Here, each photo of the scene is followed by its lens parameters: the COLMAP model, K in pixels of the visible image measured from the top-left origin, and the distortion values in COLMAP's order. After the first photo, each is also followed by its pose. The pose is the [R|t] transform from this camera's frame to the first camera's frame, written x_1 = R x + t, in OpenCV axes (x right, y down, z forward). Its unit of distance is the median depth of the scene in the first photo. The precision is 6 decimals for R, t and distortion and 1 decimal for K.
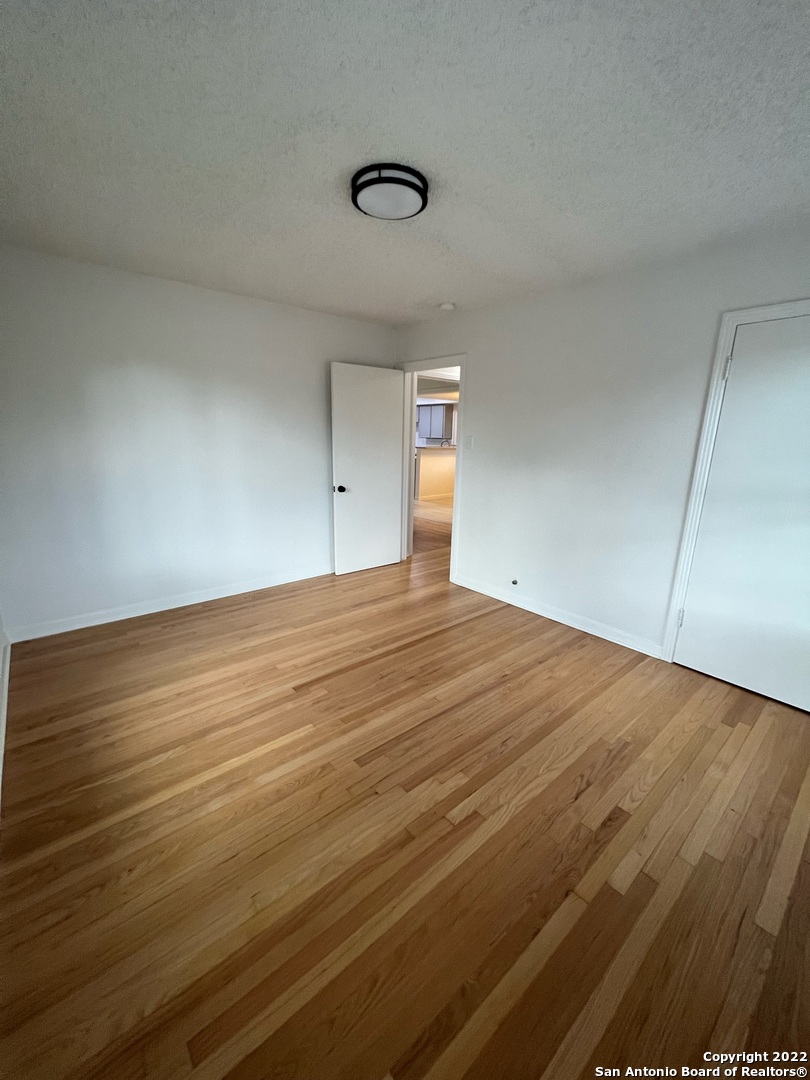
lens RADIAL K [[431.7, 0, 405.0], [0, 431.7, 540.0], [0, 0, 1]] dist [-0.000465, 0.000377]
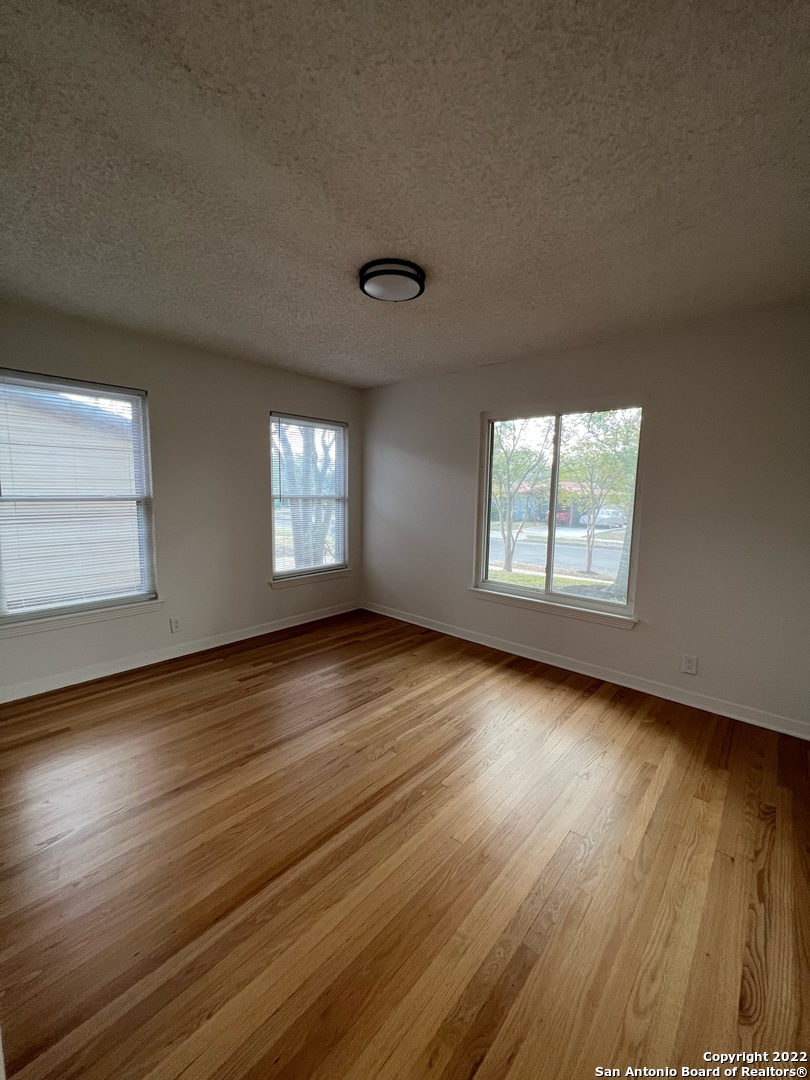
lens RADIAL K [[431.7, 0, 405.0], [0, 431.7, 540.0], [0, 0, 1]] dist [-0.000465, 0.000377]
pose [[-0.989537, -0.024283, -0.142225, 0.058909], [-0.073161, 0.934059, 0.349545, -0.399783], [0.124358, 0.356293, -0.926062, 1.677602]]
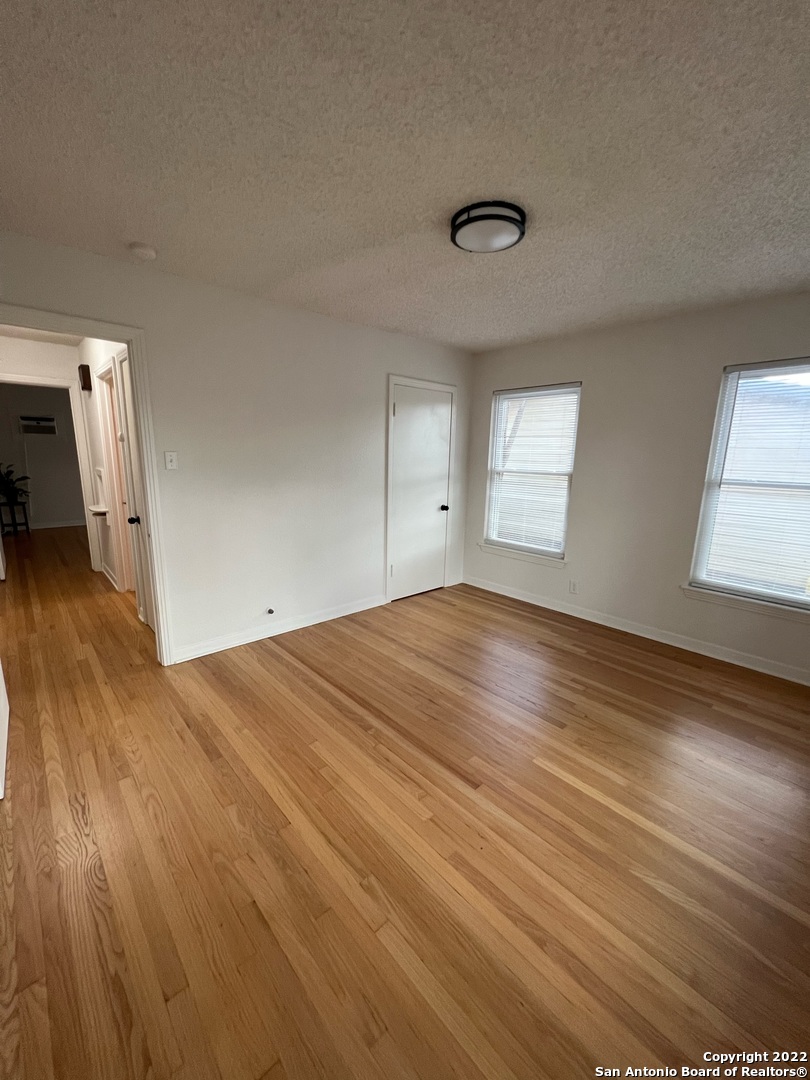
lens RADIAL K [[431.7, 0, 405.0], [0, 431.7, 540.0], [0, 0, 1]] dist [-0.000465, 0.000377]
pose [[-0.035187, -0.221678, 0.974485, -0.861374], [0.219788, 0.949499, 0.223931, -0.263495], [-0.974913, 0.222059, 0.015312, 0.962282]]
